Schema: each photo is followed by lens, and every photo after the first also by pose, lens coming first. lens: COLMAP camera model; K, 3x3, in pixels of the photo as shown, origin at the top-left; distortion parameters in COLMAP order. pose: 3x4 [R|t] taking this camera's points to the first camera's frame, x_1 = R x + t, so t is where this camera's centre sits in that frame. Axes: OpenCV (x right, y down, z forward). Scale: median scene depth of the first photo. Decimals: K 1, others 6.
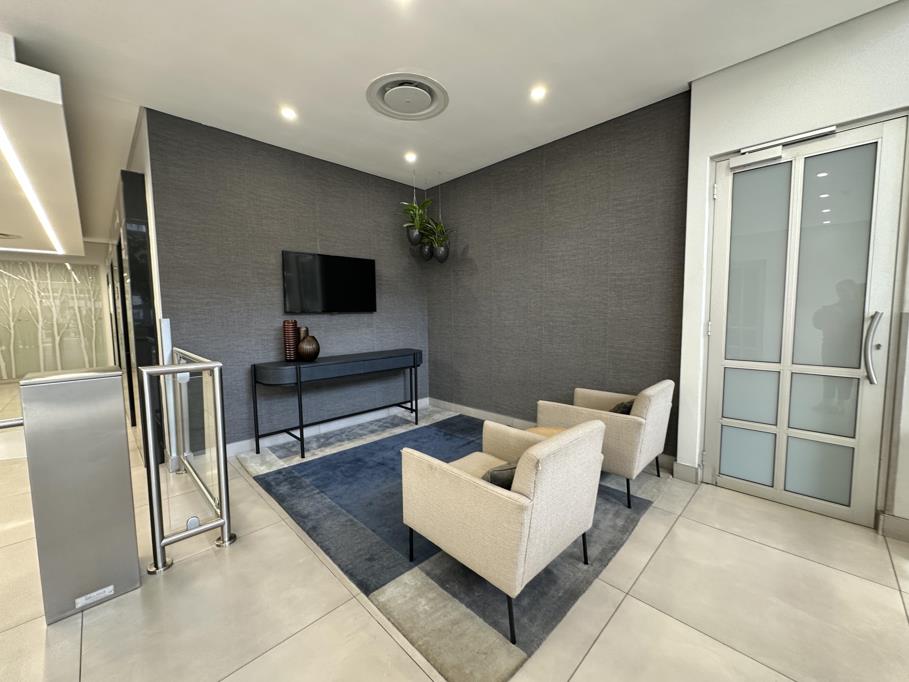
lens RADIAL K [[362.6, 0, 455.5], [0, 362.6, 339.5], [0, 0, 1]] dist [-0.002472, 0.000704]
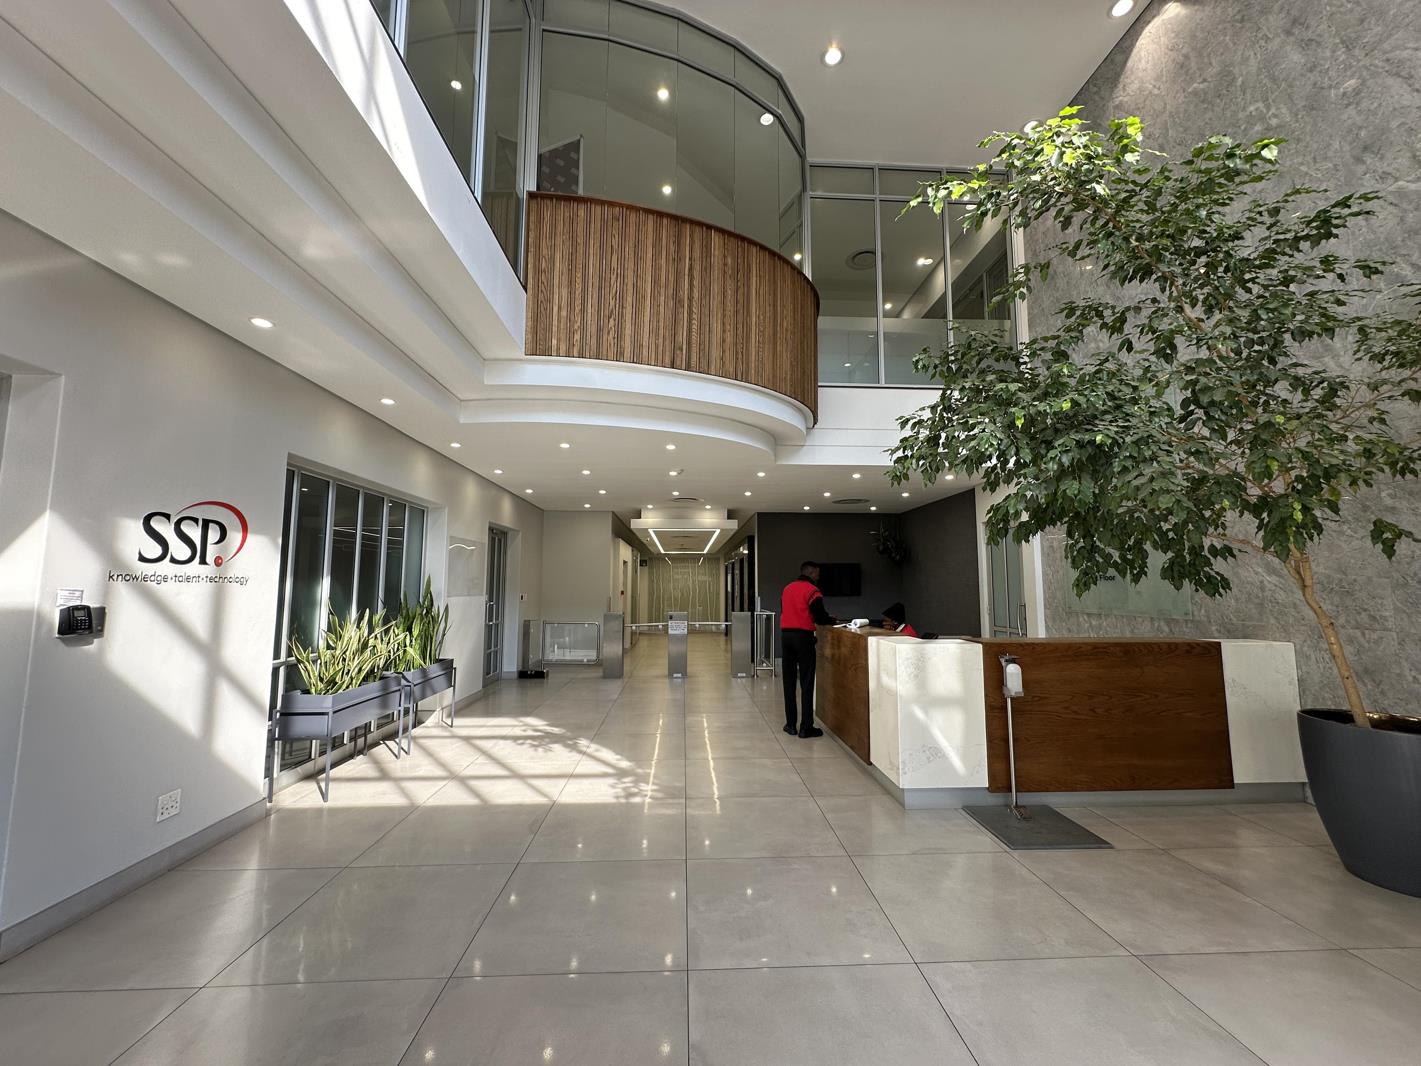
lens RADIAL K [[566.8, 0, 714.0], [0, 566.8, 529.3], [0, 0, 1]] dist [-0.002472, 0.000704]
pose [[0.753699, -0.055731, -0.654852, 1.389539], [-0.061622, 0.986016, -0.154838, 0.094699], [0.654324, 0.157055, 0.739725, -1.946515]]
